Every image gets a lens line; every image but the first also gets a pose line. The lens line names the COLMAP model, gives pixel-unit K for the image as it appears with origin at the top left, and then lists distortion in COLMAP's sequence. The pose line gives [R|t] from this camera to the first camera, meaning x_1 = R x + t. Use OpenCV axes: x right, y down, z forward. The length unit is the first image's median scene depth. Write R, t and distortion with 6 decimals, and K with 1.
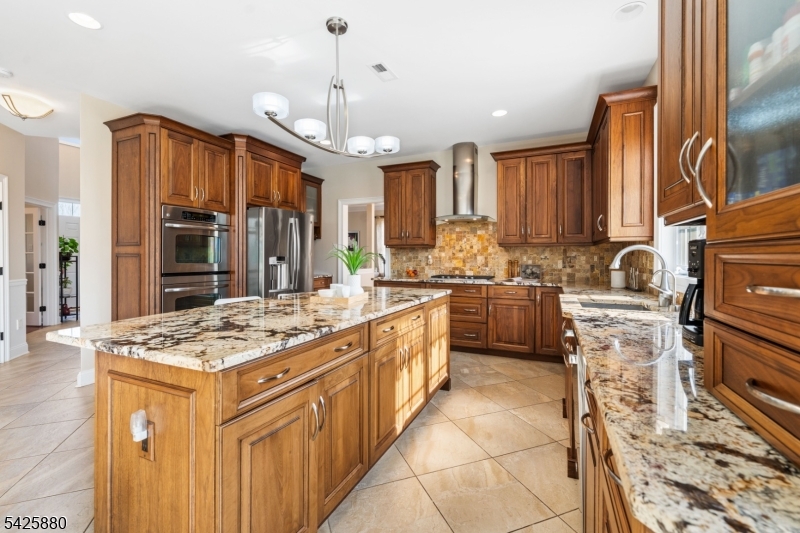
lens RADIAL K [[342.1, 0, 398.1], [0, 342.1, 257.9], [0, 0, 1]] dist [-0.003151, -0.000272]
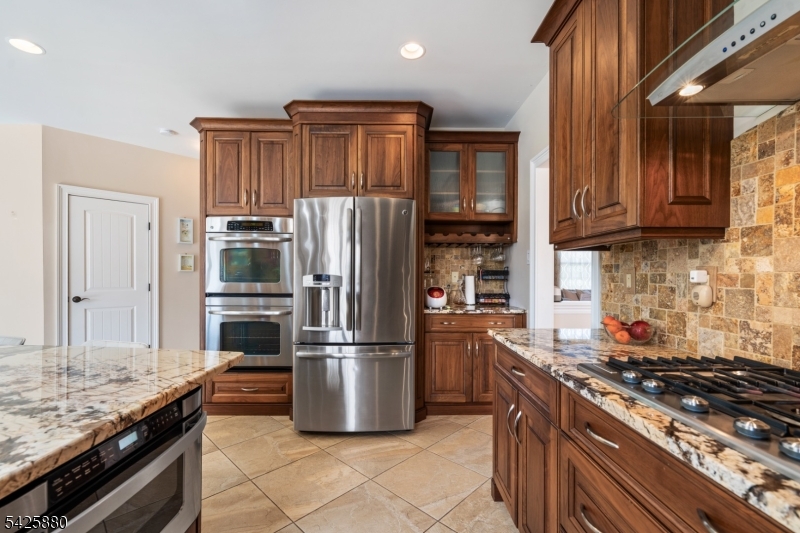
lens RADIAL K [[342.1, 0, 399.7], [0, 342.1, 270.1], [0, 0, 1]] dist [-0.003151, -0.000272]
pose [[0.418924, -0.008150, -0.907985, 0.285609], [-0.001001, 0.999955, -0.009437, -0.006555], [0.908021, 0.004863, 0.418897, 0.885010]]
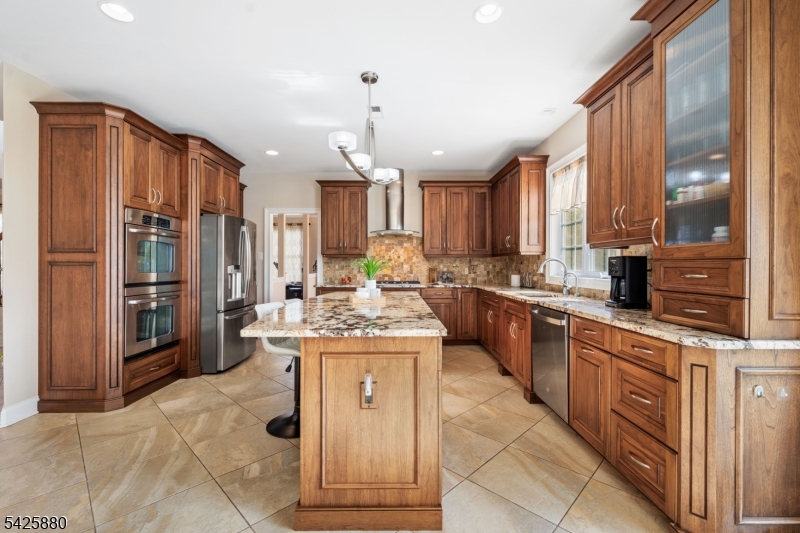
lens RADIAL K [[342.1, 0, 398.0], [0, 342.1, 266.9], [0, 0, 1]] dist [-0.003151, -0.000272]
pose [[0.910962, -0.002644, 0.412482, -0.332158], [0.002107, 0.999996, 0.001757, 0.000253], [-0.412485, -0.000732, 0.910964, -0.091819]]
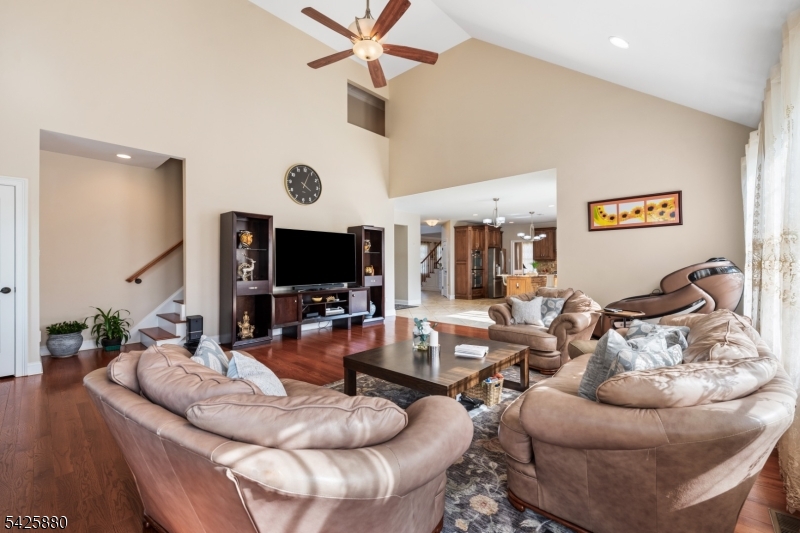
lens RADIAL K [[342.1, 0, 399.5], [0, 342.1, 266.3], [0, 0, 1]] dist [-0.003151, -0.000272]
pose [[0.949142, -0.005484, -0.314799, -0.231828], [0.004138, 0.999979, -0.004945, 0.025028], [0.314820, 0.003391, 0.949145, -2.140804]]
